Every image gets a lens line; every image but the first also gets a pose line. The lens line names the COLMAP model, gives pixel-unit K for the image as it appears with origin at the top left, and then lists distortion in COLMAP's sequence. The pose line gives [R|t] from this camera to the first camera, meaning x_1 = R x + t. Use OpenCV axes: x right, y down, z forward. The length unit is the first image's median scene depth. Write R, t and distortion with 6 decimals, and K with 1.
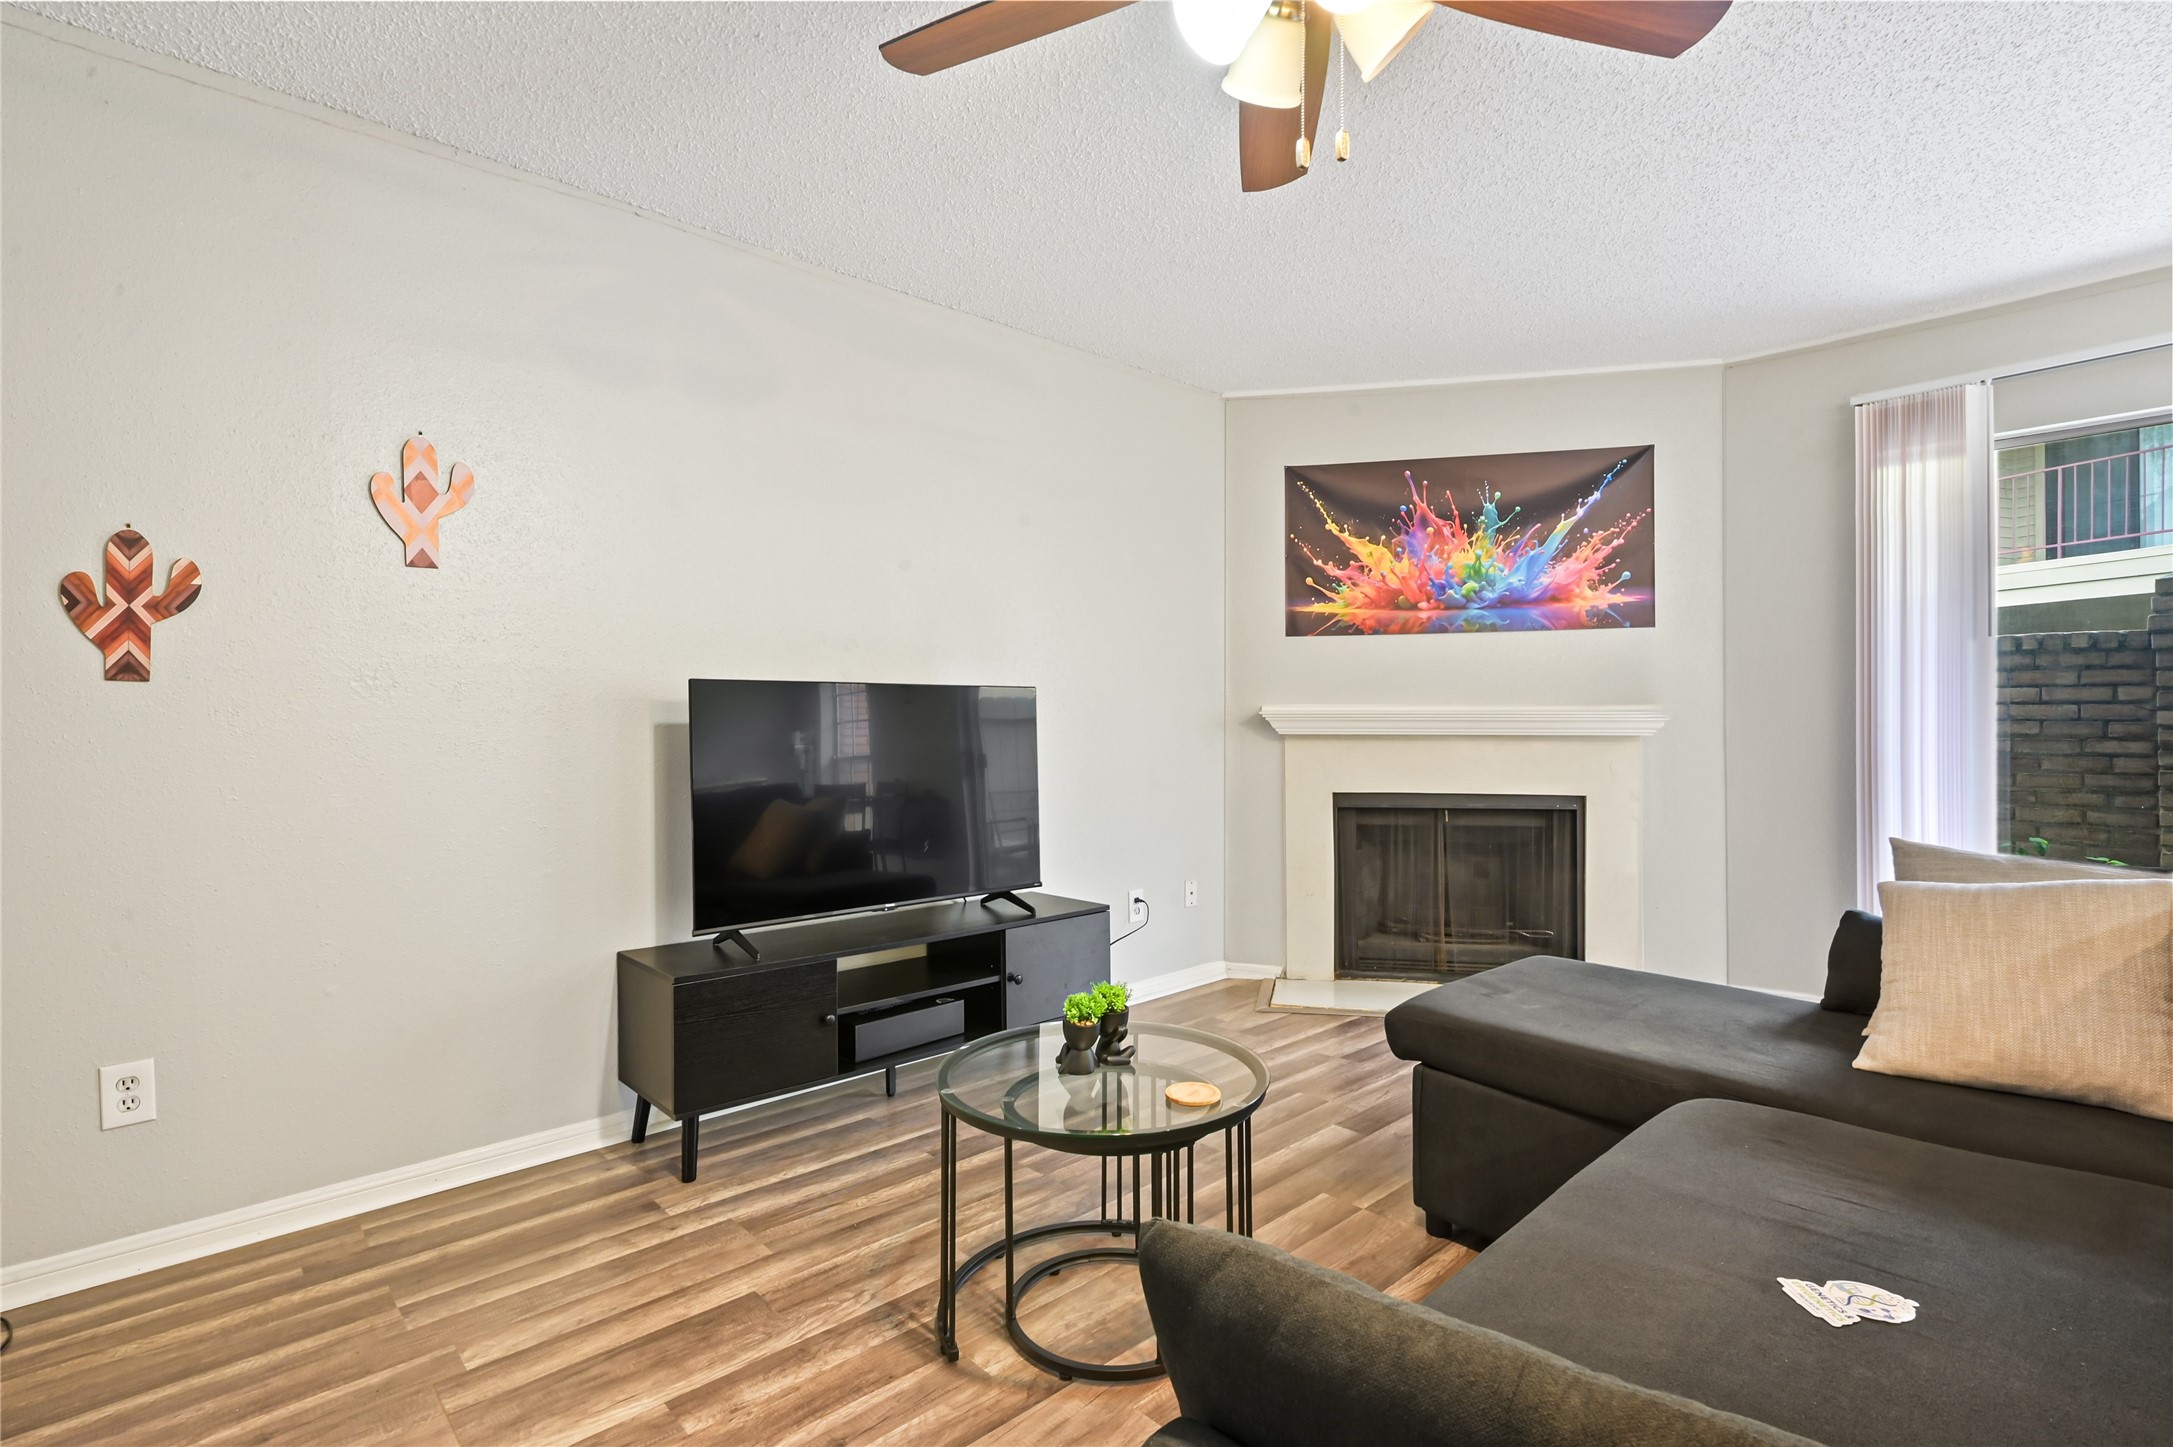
lens RADIAL K [[1016.7, 0, 1101.0], [0, 1016.7, 727.7], [0, 0, 1]] dist [0.000541, -0.000109]
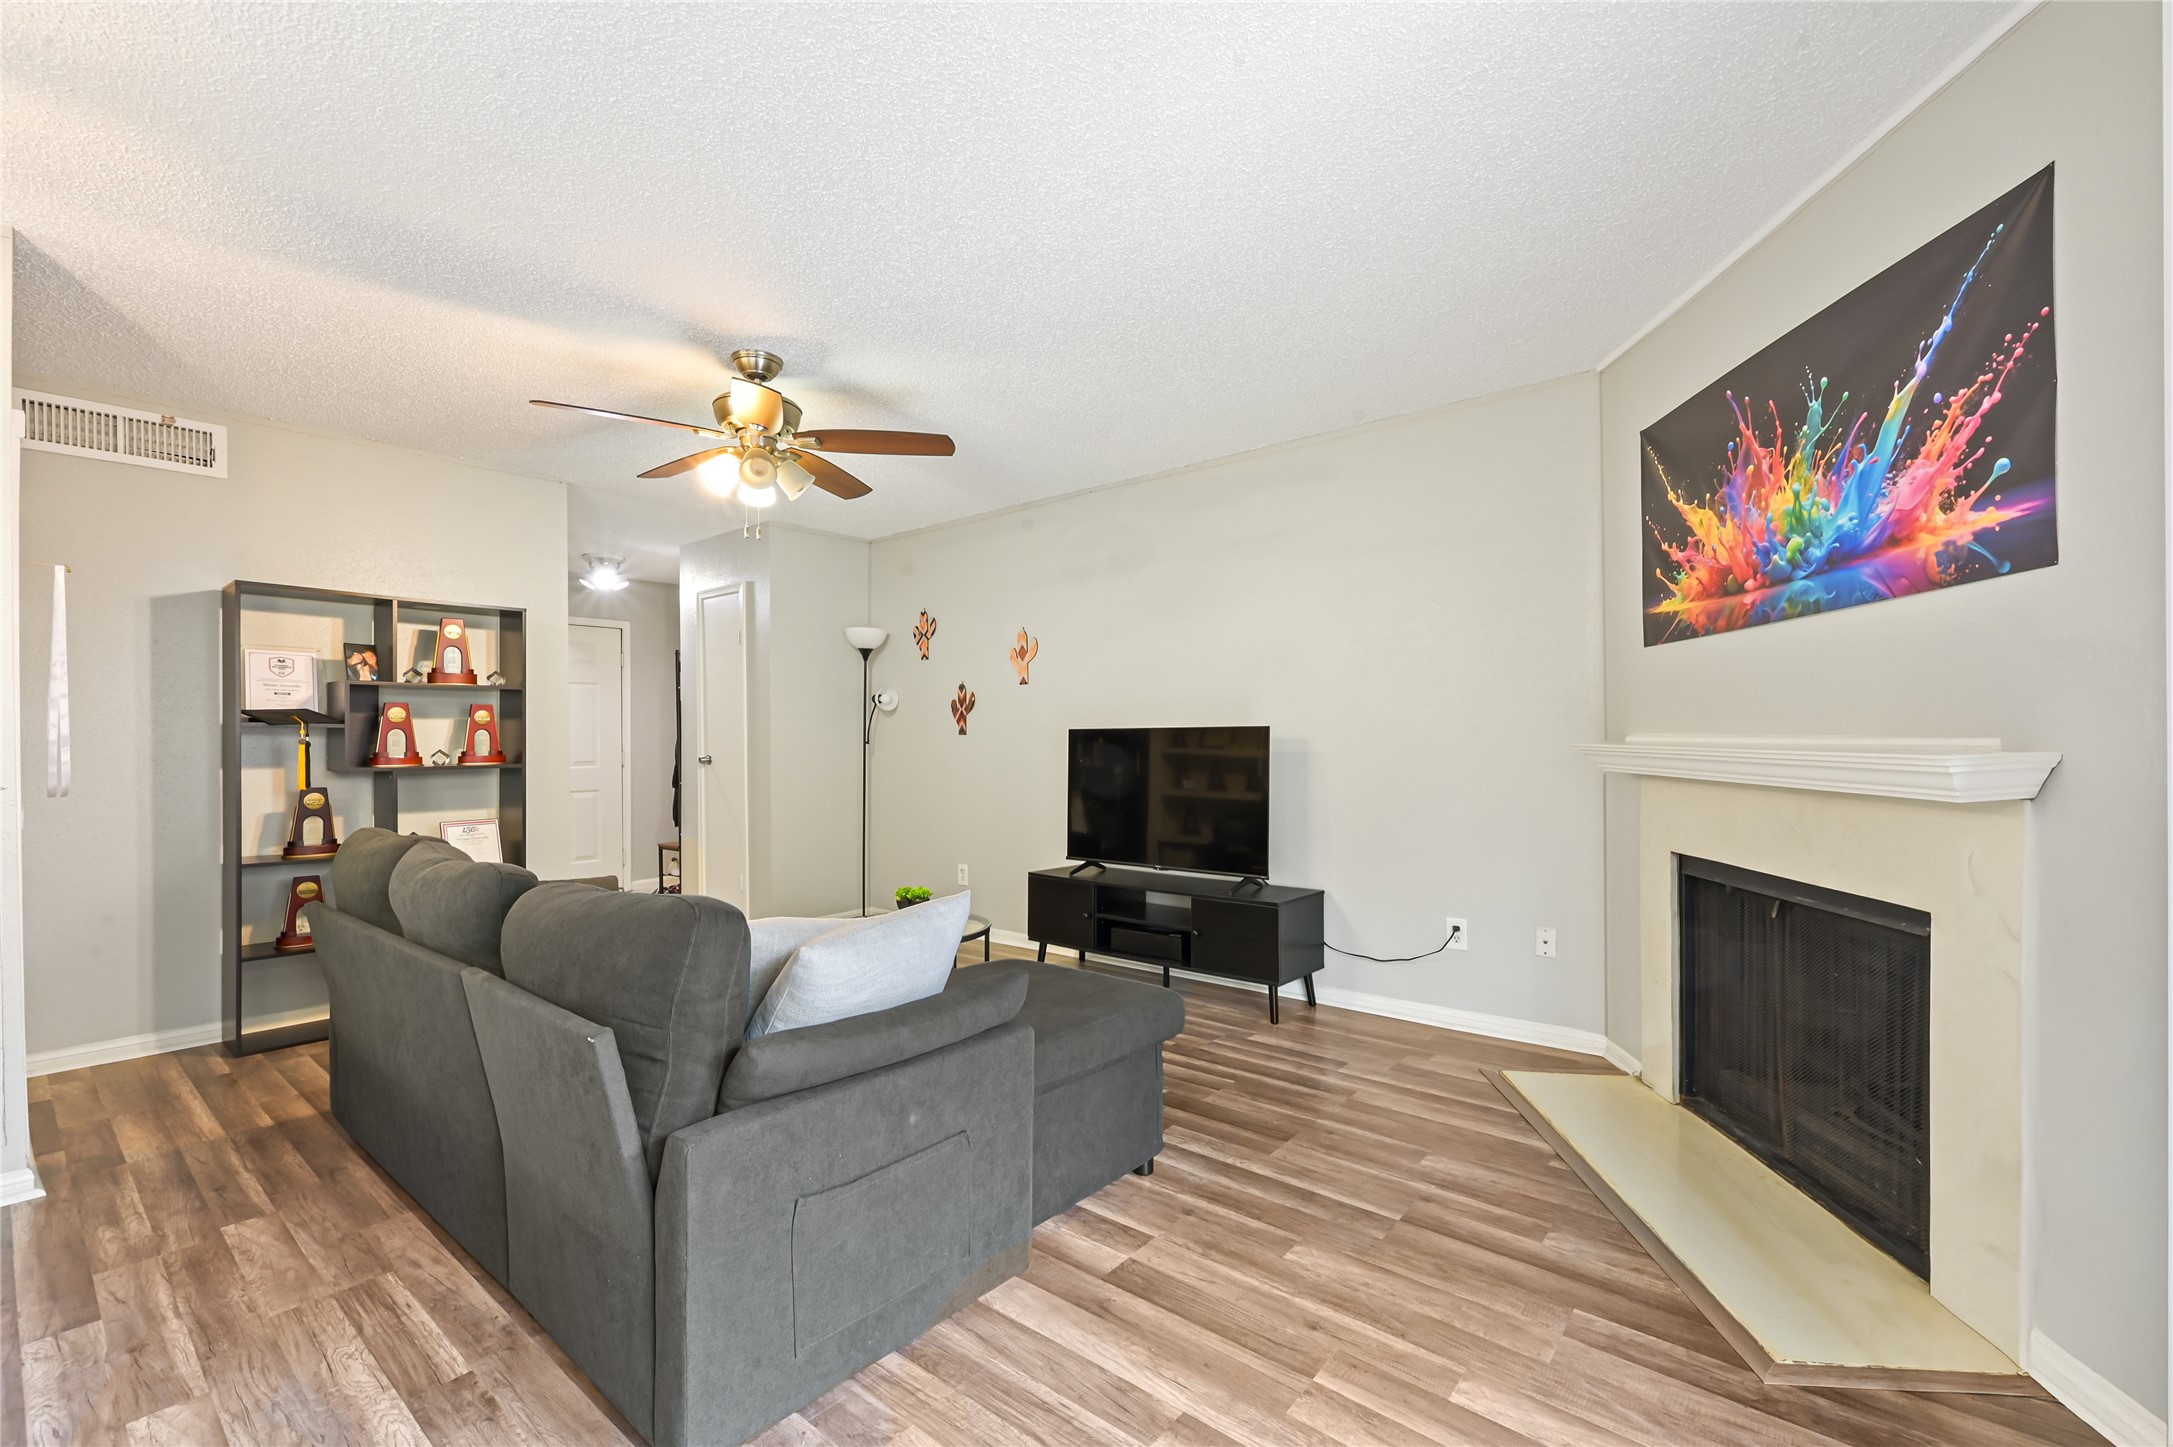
lens RADIAL K [[906.5, 0, 1104.3], [0, 906.5, 737.3], [0, 0, 1]] dist [-0.000359, 0.000533]
pose [[0.148409, 0.002898, -0.988922, 0.854957], [-0.000296, 0.999996, 0.002886, -0.022936], [0.988926, -0.000135, 0.148409, 0.507345]]
